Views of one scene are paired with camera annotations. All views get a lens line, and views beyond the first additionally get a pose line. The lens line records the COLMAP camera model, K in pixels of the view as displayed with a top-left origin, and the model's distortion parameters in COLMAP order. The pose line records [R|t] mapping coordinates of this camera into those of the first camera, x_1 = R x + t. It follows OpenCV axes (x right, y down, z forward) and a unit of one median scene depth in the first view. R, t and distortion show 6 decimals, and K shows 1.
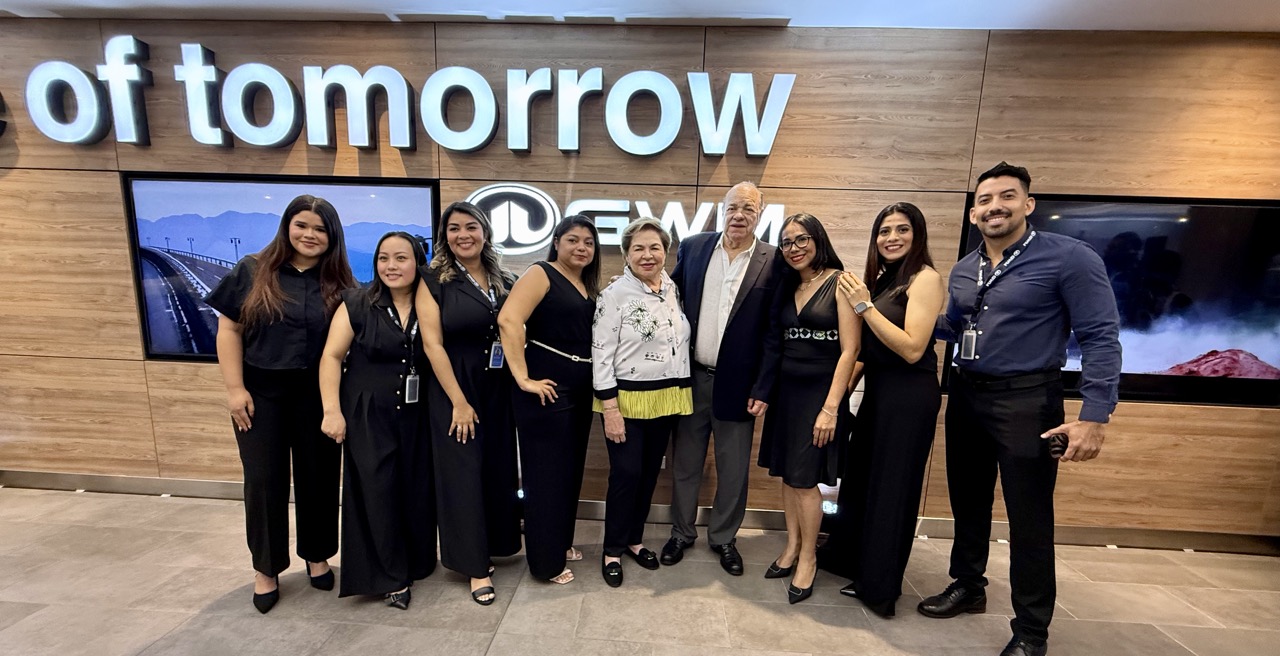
lens RADIAL K [[431.2, 0, 639.1], [0, 431.2, 314.1], [0, 0, 1]] dist [-0.008695, -0.000060]
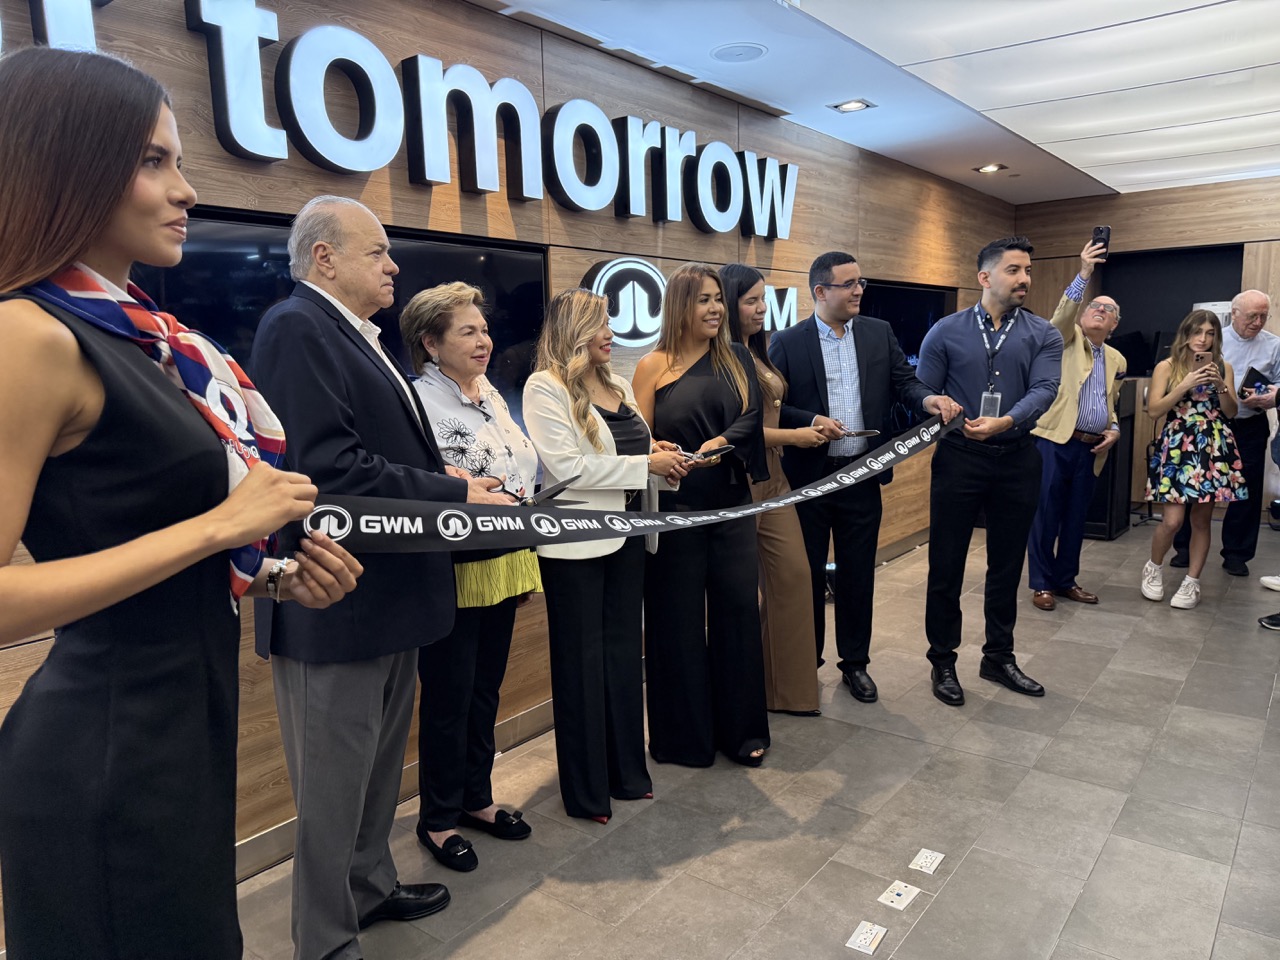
lens RADIAL K [[886.0, 0, 628.9], [0, 886.0, 471.8], [0, 0, 1]] dist [-0.017758, -0.006306]
pose [[0.605391, -0.150208, 0.781626, -1.637113], [0.143079, 0.986571, 0.078775, -0.042937], [-0.782963, 0.064145, 0.618753, 0.020748]]
